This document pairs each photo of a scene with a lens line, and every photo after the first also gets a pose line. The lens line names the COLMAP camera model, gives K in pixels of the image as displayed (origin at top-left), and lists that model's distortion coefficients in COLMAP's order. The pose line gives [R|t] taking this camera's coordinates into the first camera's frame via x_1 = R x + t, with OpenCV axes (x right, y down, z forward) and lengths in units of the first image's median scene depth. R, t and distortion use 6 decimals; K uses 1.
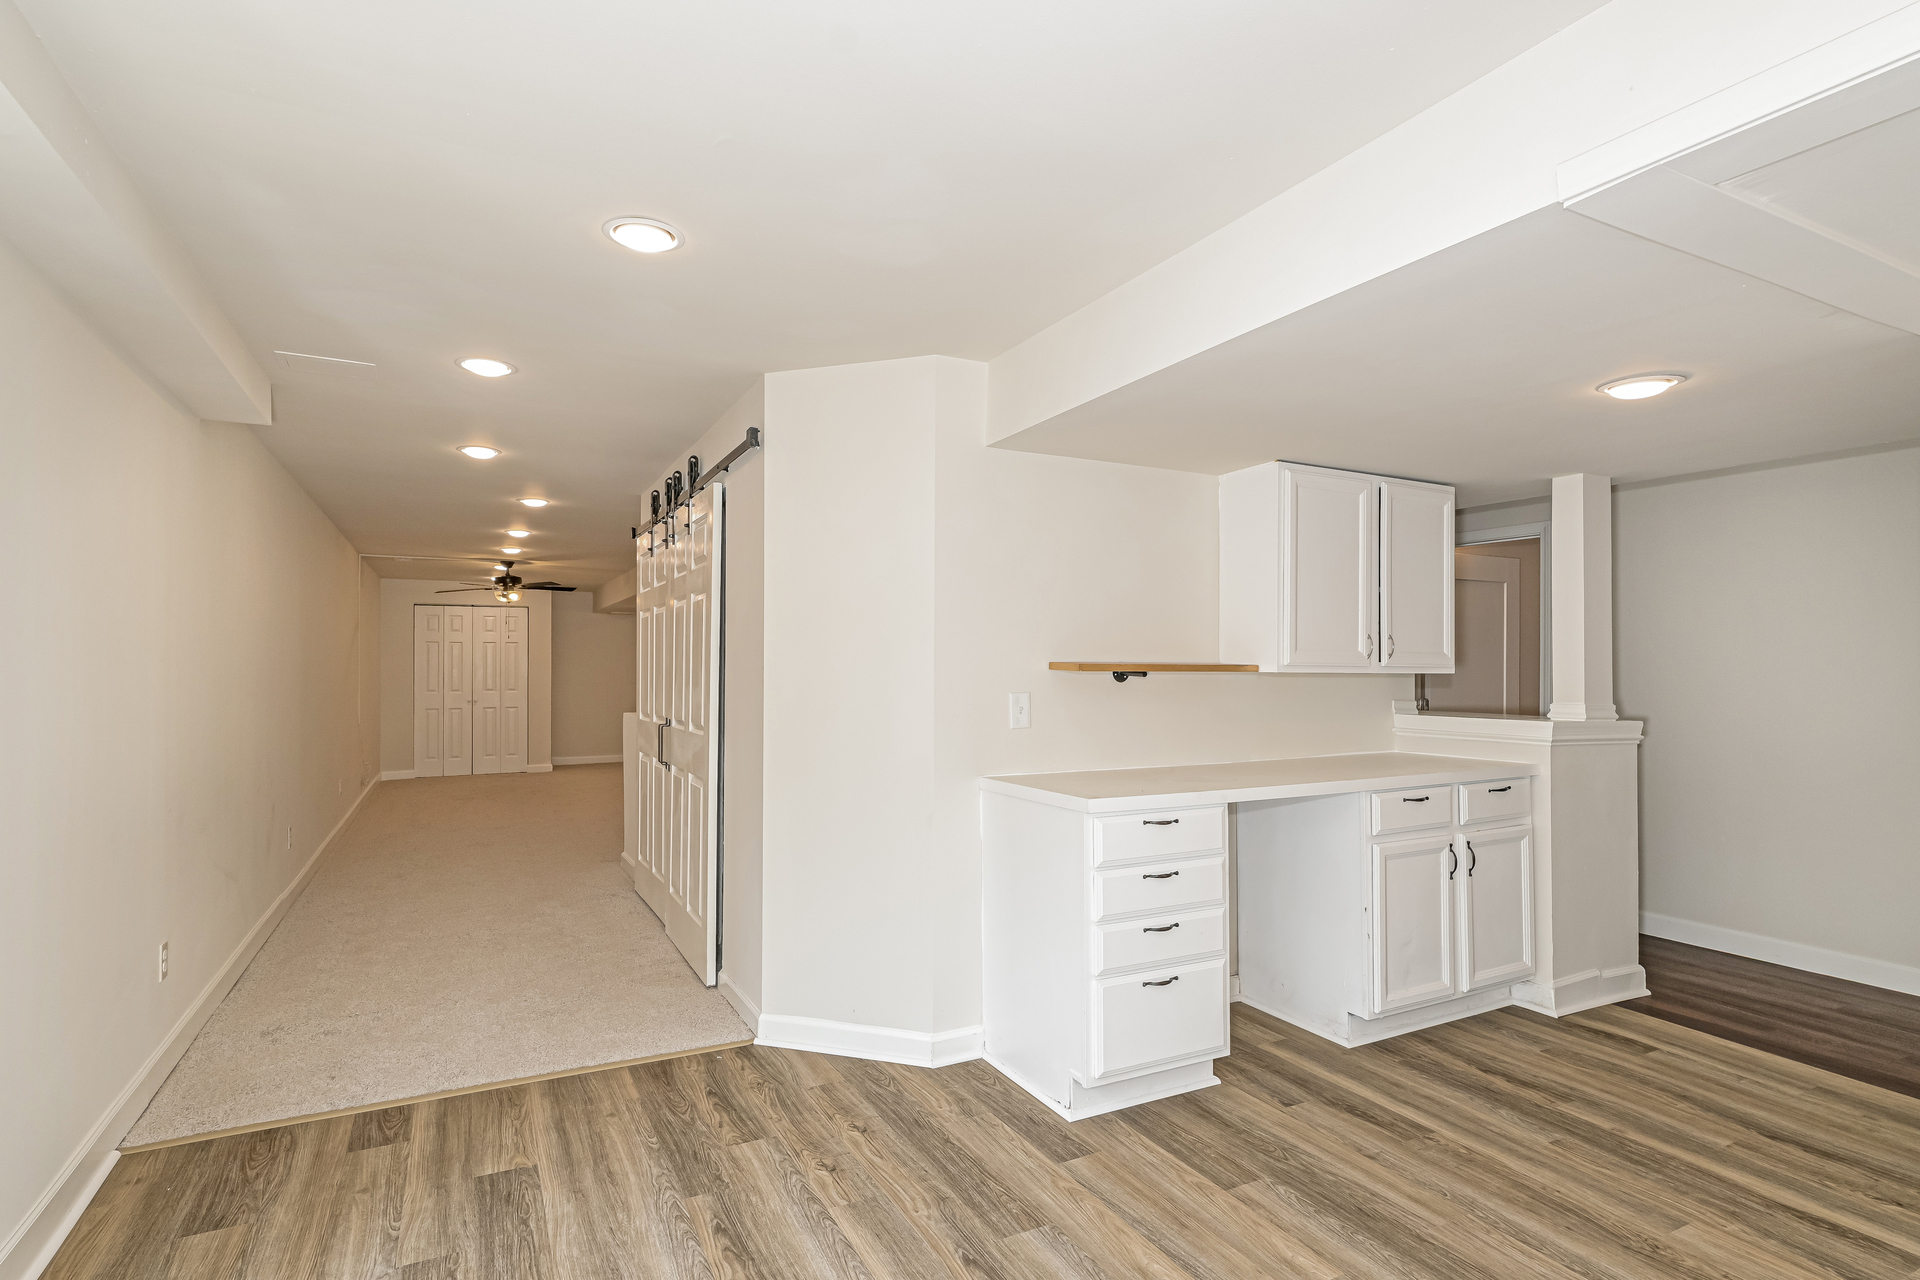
lens RADIAL K [[971.7, 0, 952.7], [0, 971.7, 644.2], [0, 0, 1]] dist [0.001595, 0.001136]
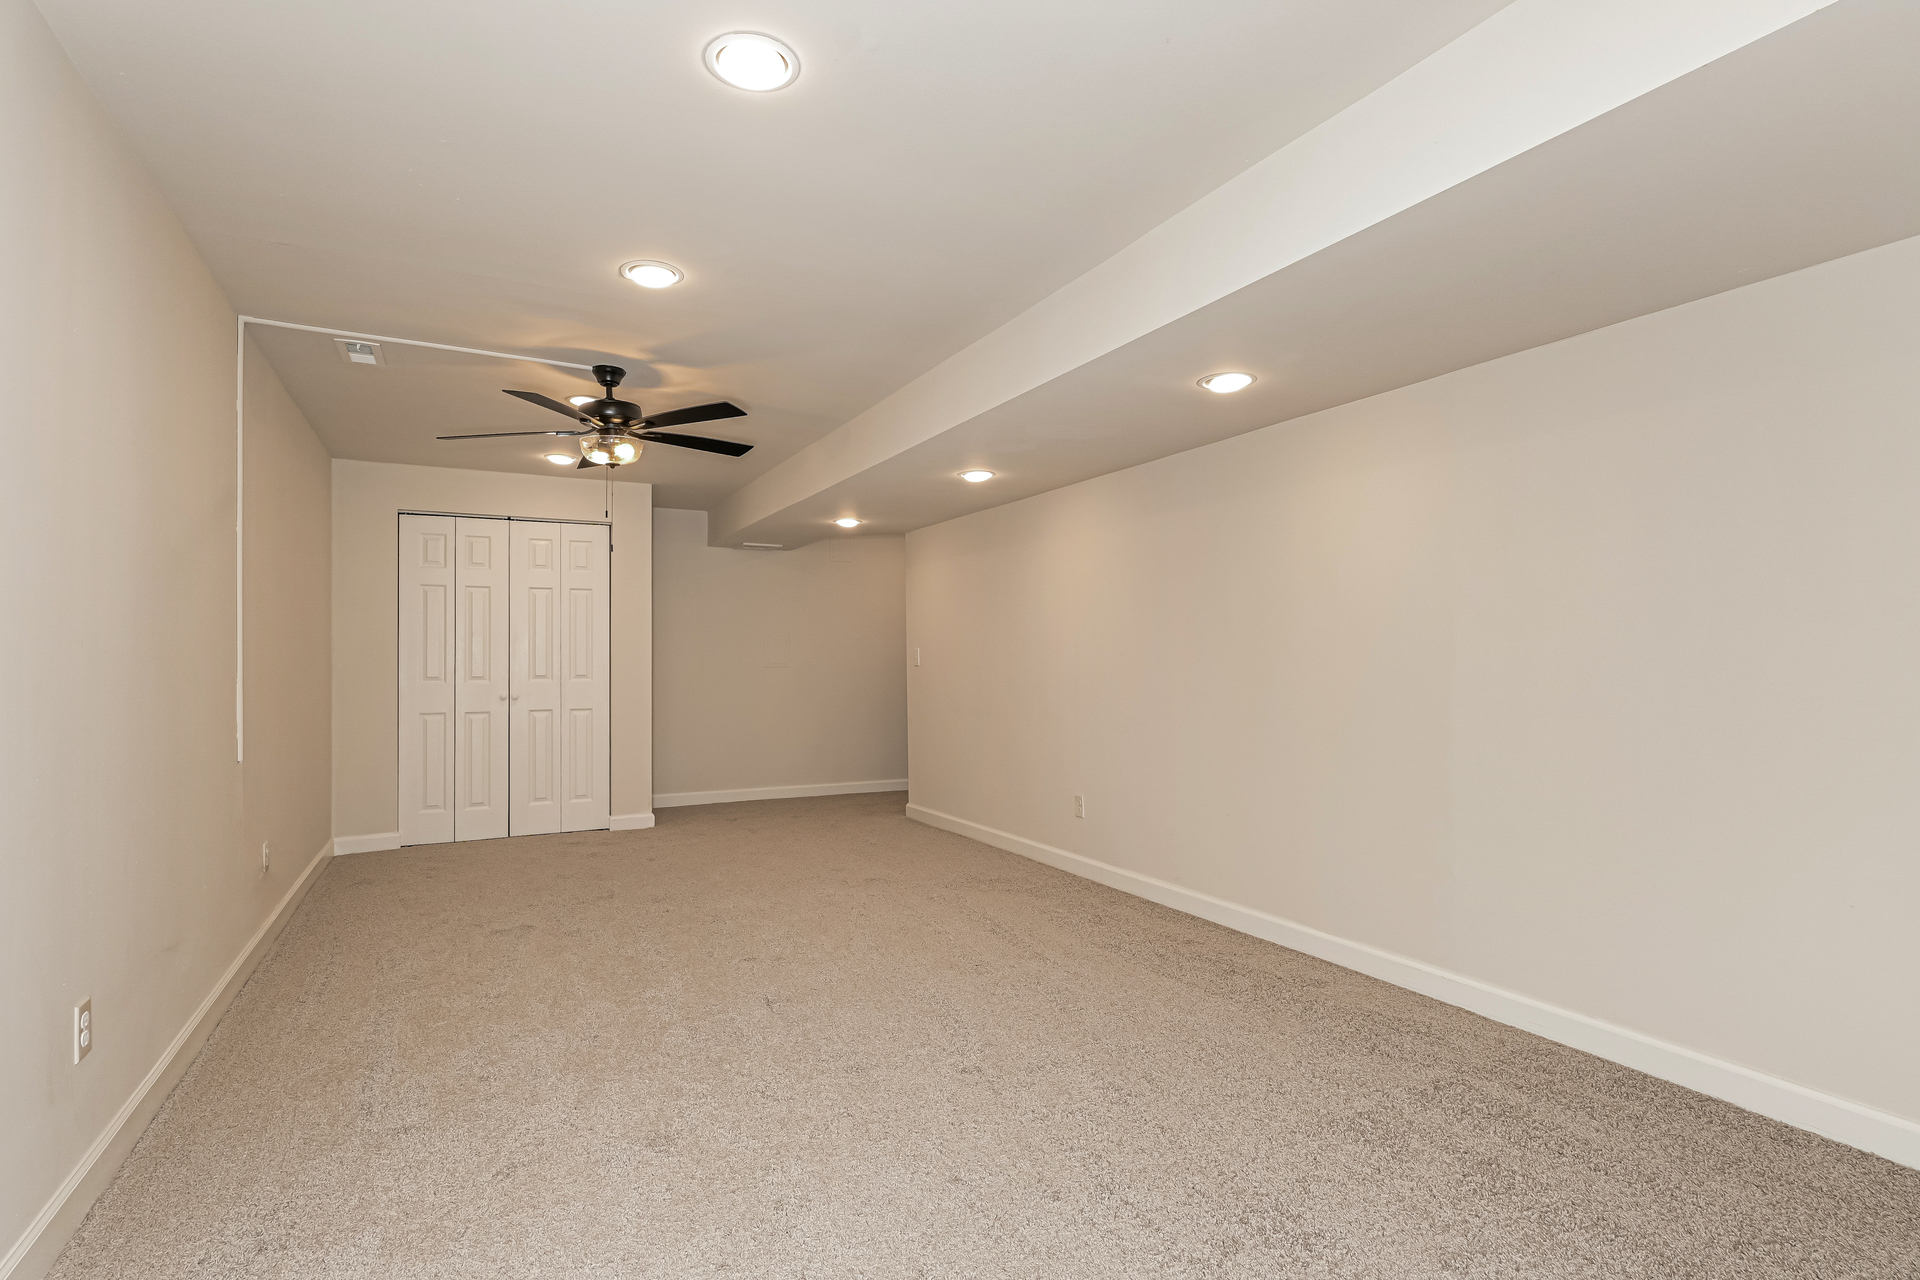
lens RADIAL K [[971.7, 0, 961.7], [0, 971.7, 647.6], [0, 0, 1]] dist [0.001595, 0.001136]
pose [[0.999903, 0.010854, -0.008683, -0.237281], [-0.010612, 0.999568, 0.027422, 0.013495], [0.008977, -0.027328, 0.999586, 0.461759]]
